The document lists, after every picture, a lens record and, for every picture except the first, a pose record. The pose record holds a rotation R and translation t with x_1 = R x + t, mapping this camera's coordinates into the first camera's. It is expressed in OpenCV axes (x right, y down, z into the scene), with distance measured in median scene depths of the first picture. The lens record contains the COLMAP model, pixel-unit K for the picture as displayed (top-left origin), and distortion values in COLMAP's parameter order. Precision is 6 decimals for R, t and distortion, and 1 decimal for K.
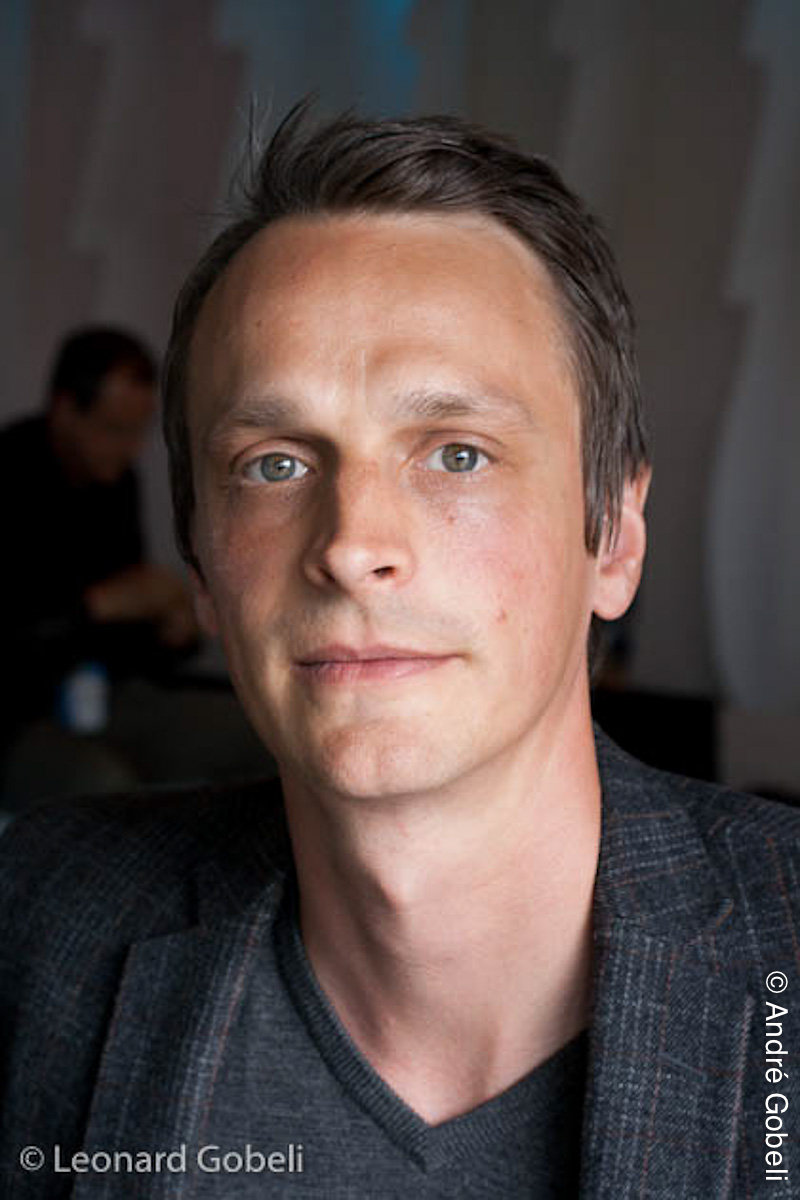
lens RADIAL K [[2616.3, 0, 400.0], [0, 2616.3, 600.0], [0, 0, 1]] dist [-0.318430, 0.286822]
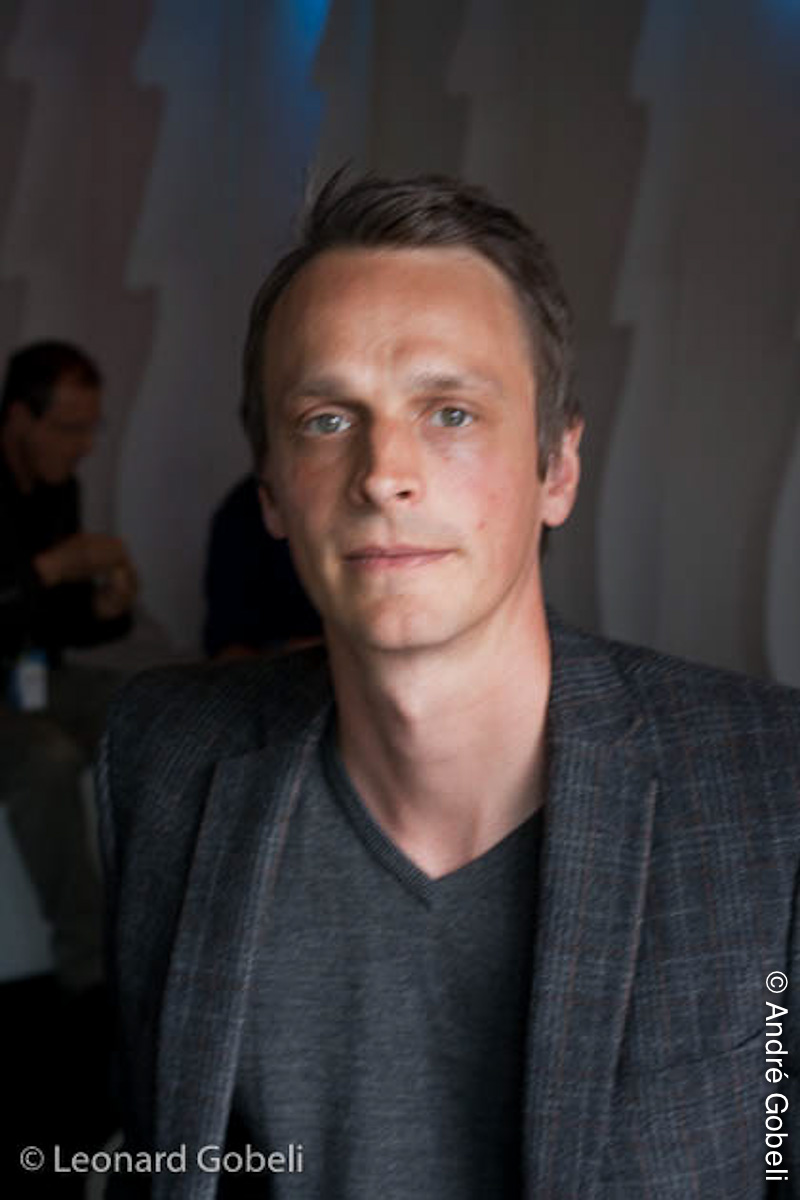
lens RADIAL K [[2786.8, 0, 400.0], [0, 2786.8, 600.0], [0, 0, 1]] dist [-0.383400, 5.614605]
pose [[0.999399, -0.008095, 0.033693, -0.060108], [0.007213, 0.999630, 0.026219, 0.007237], [-0.033892, -0.025960, 0.999088, -0.557796]]
